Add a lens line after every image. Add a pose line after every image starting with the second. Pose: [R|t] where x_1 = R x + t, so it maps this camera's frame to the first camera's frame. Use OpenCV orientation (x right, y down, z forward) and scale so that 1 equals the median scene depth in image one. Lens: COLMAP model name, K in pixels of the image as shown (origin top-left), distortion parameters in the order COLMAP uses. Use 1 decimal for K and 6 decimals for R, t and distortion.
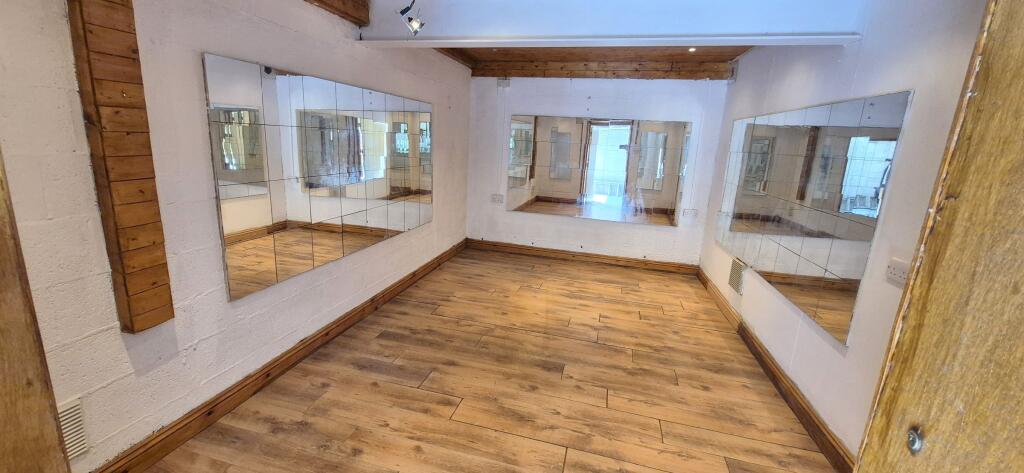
lens RADIAL K [[403.4, 0, 506.5], [0, 403.4, 233.8], [0, 0, 1]] dist [0.001293, -0.001471]
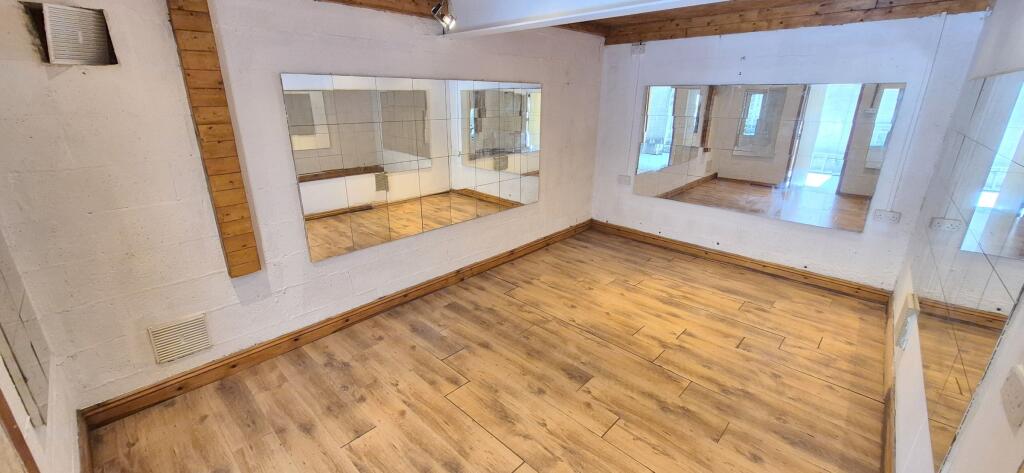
lens RADIAL K [[403.4, 0, 507.7], [0, 403.4, 234.1], [0, 0, 1]] dist [0.001293, -0.001471]
pose [[0.871911, 0.112110, -0.476657, 0.350529], [-0.070715, 0.992062, 0.103980, -0.074268], [0.484531, -0.056954, 0.872918, 0.113870]]
